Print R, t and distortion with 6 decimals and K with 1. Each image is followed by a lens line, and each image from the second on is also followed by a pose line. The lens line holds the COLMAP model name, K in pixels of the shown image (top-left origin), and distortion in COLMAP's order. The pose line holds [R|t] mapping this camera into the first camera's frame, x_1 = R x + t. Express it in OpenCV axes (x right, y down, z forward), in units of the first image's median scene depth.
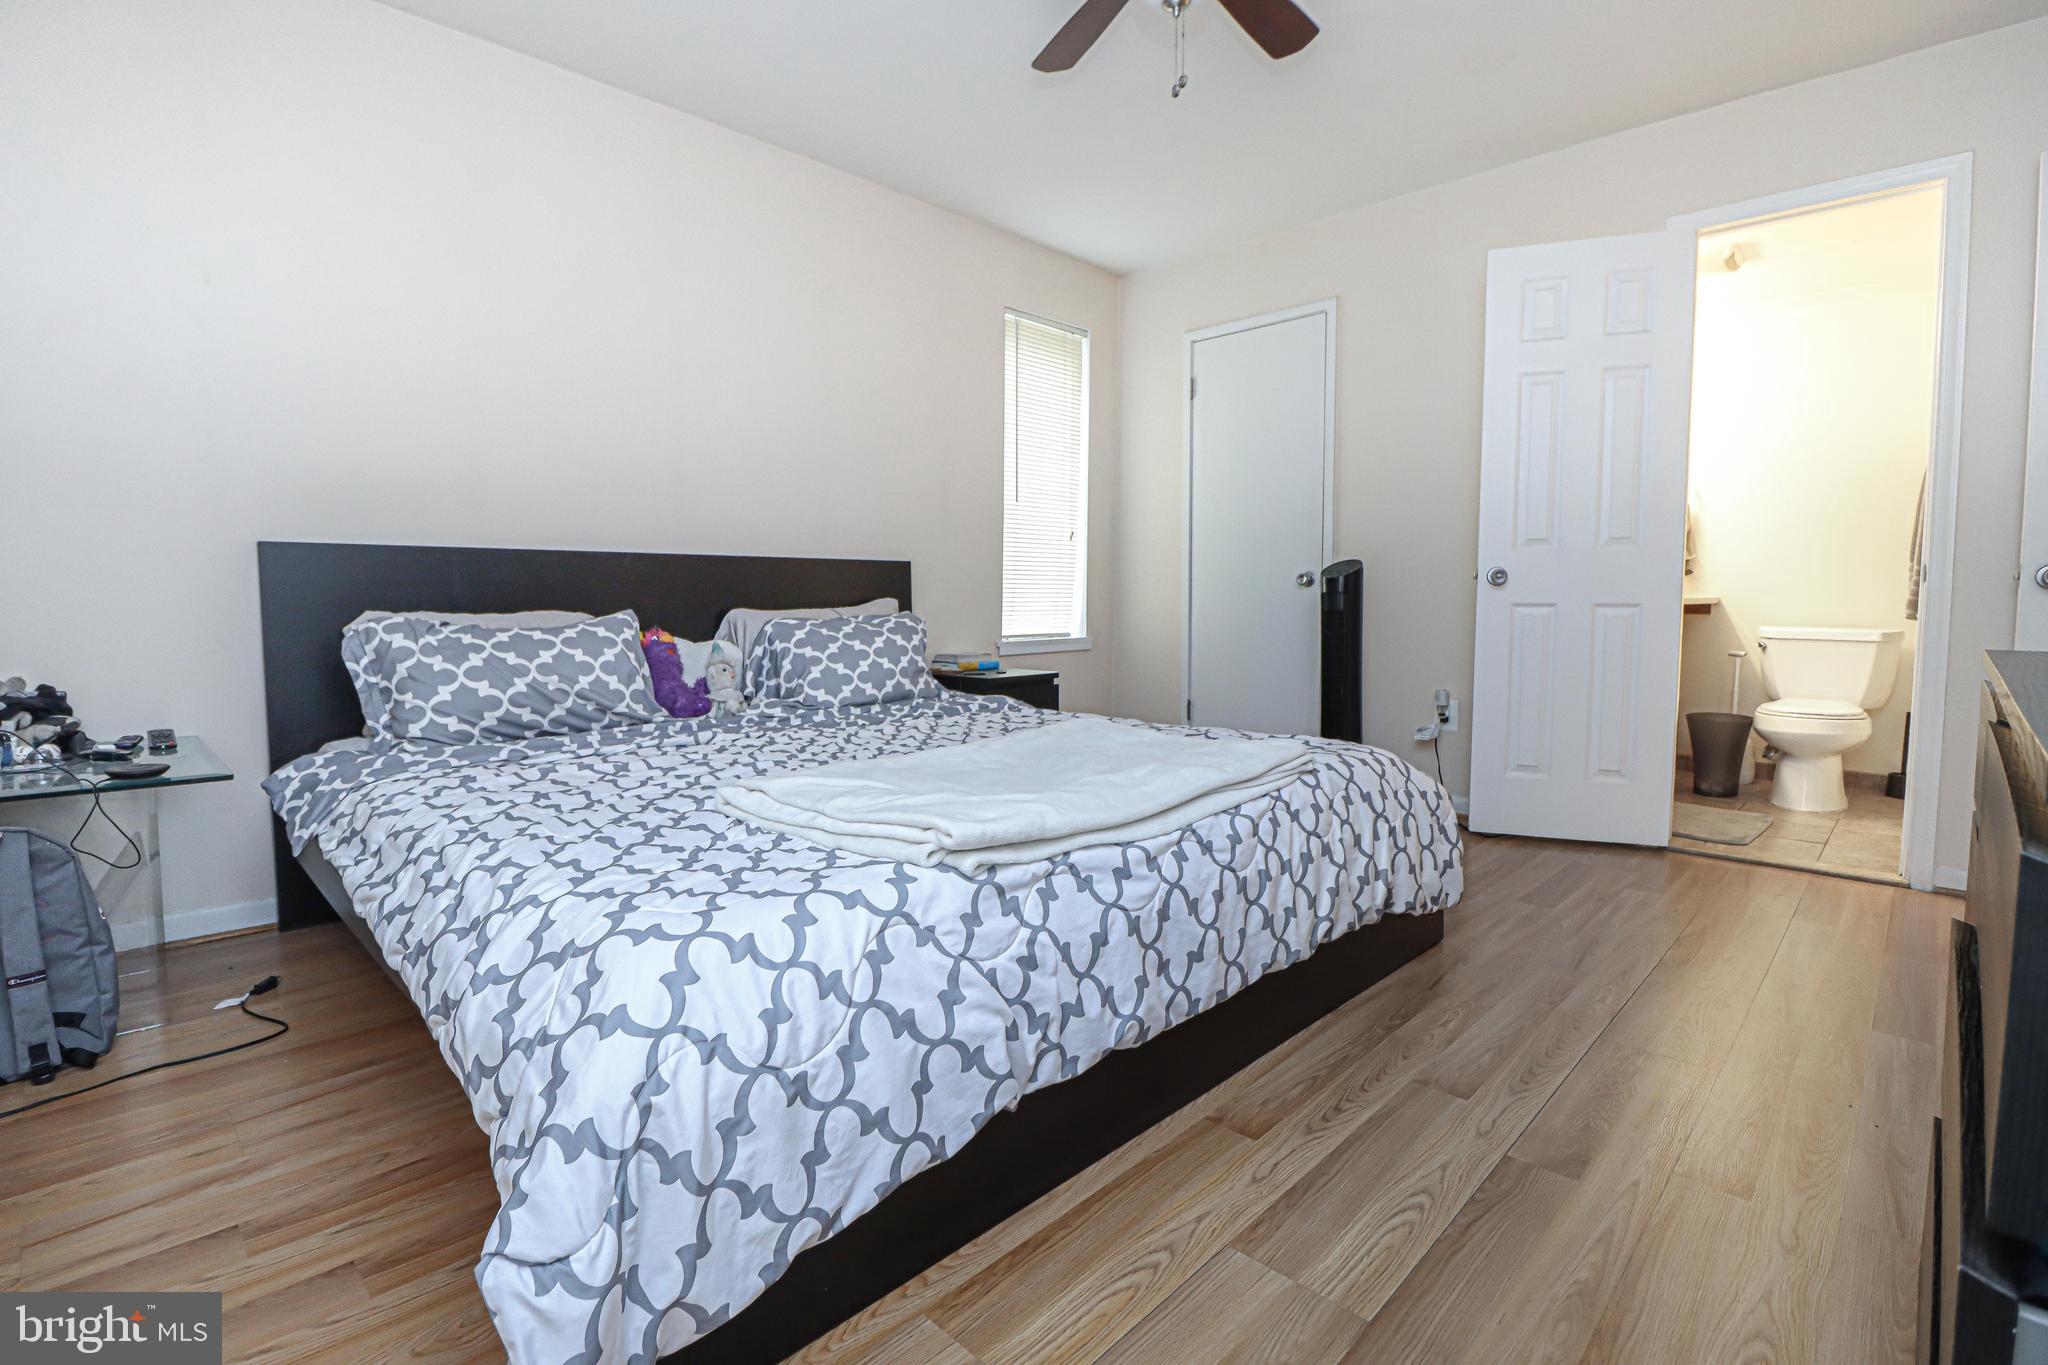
lens RADIAL K [[959.0, 0, 1003.9], [0, 959.0, 680.2], [0, 0, 1]] dist [-0.020075, -0.000982]
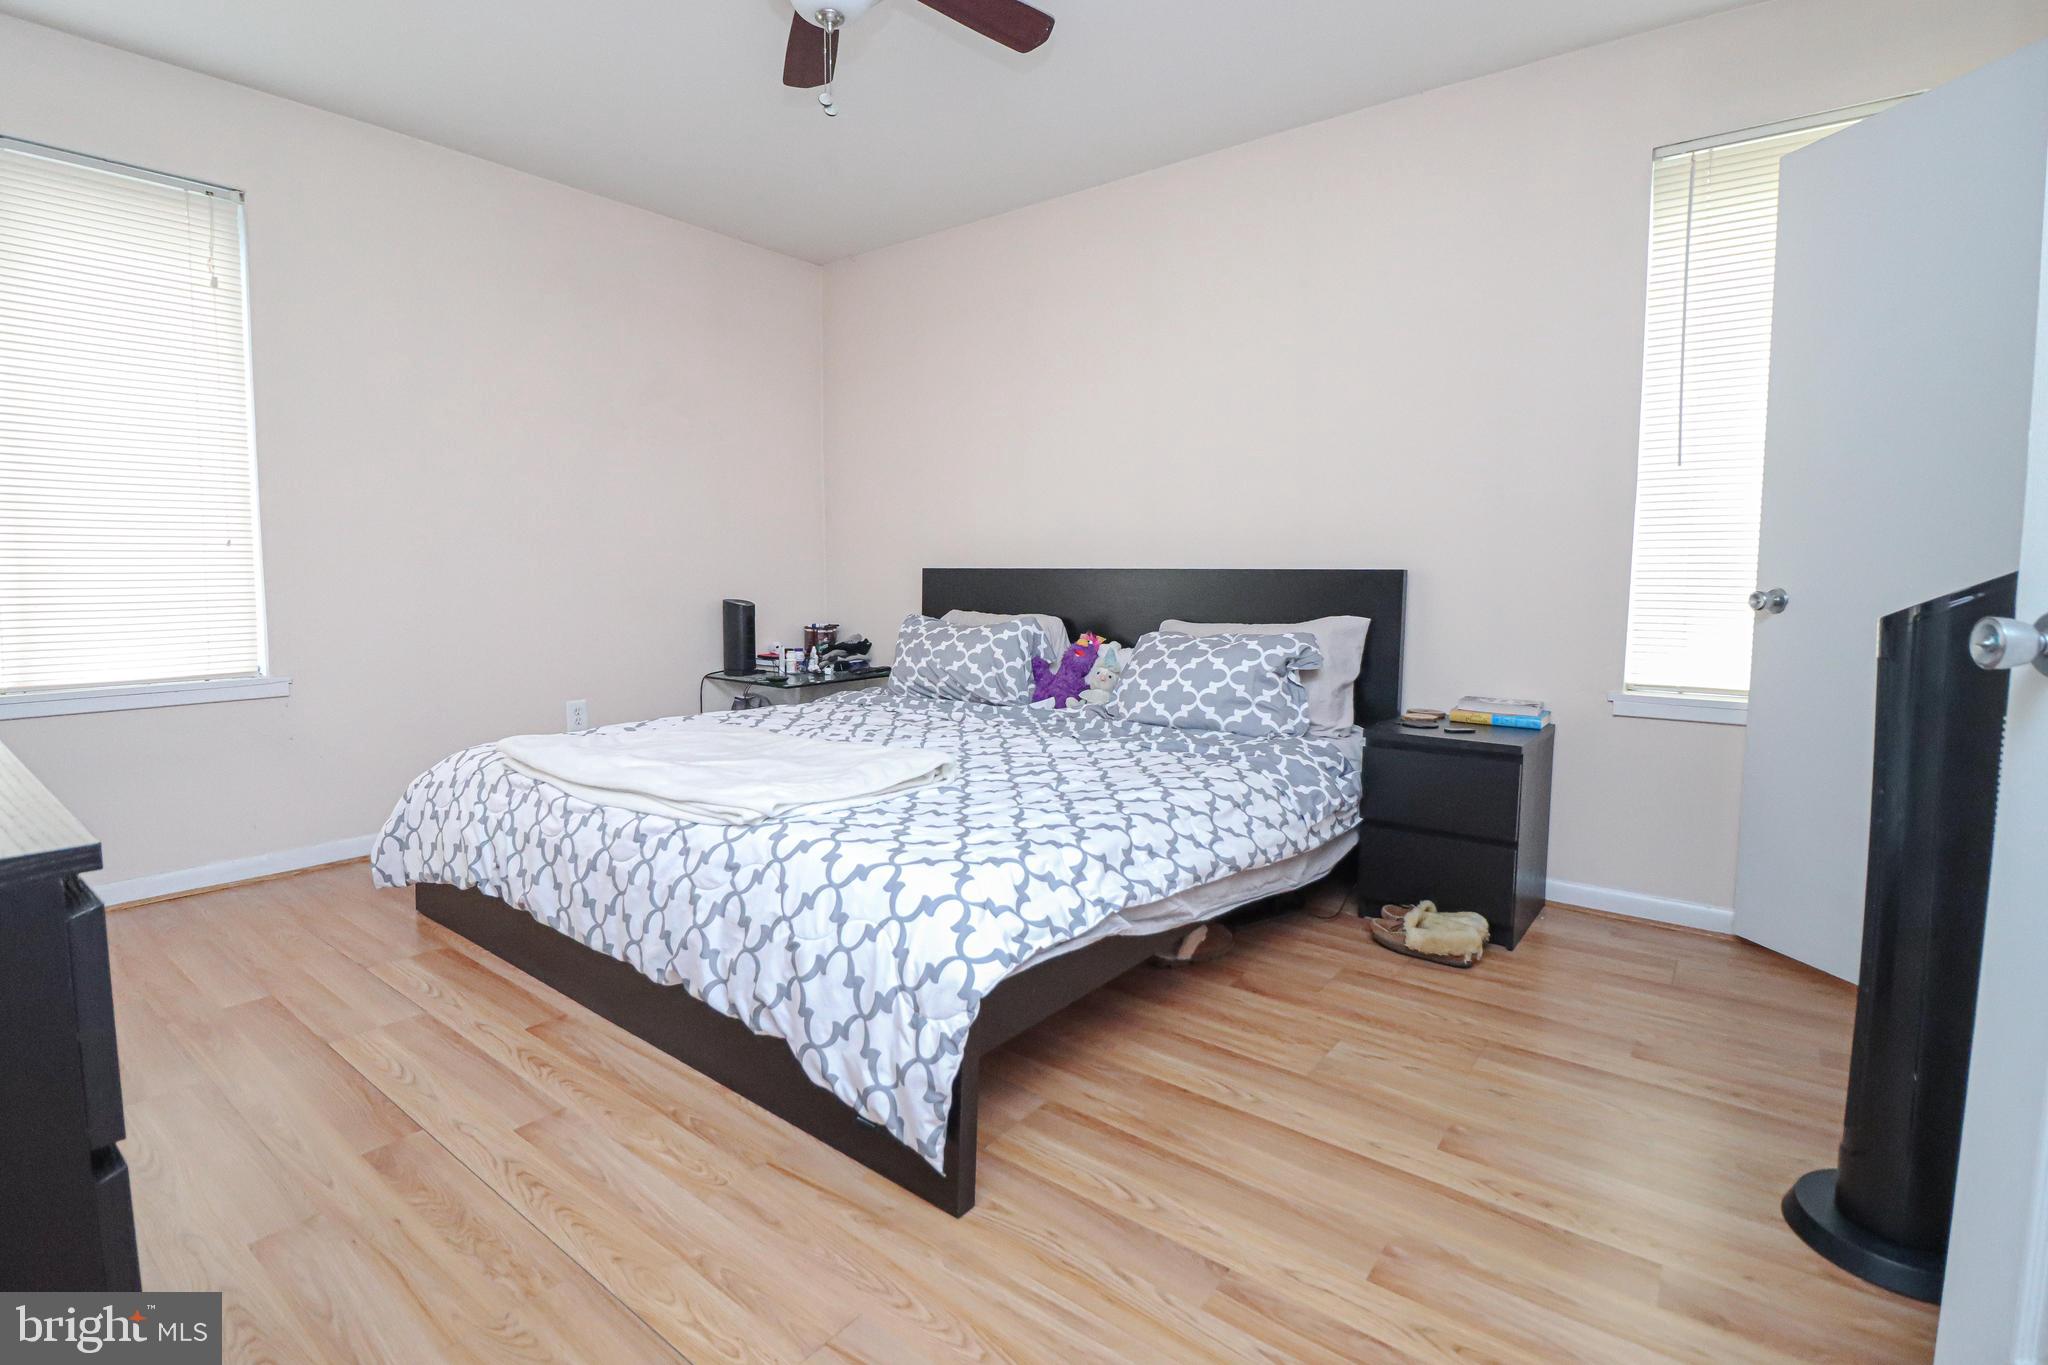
lens RADIAL K [[959.0, 0, 1005.2], [0, 959.0, 665.2], [0, 0, 1]] dist [-0.020075, -0.000982]
pose [[0.124998, 0.099766, -0.987128, 1.429502], [-0.092768, 0.991748, 0.088486, -0.192229], [0.987810, 0.080514, 0.133222, 1.263462]]
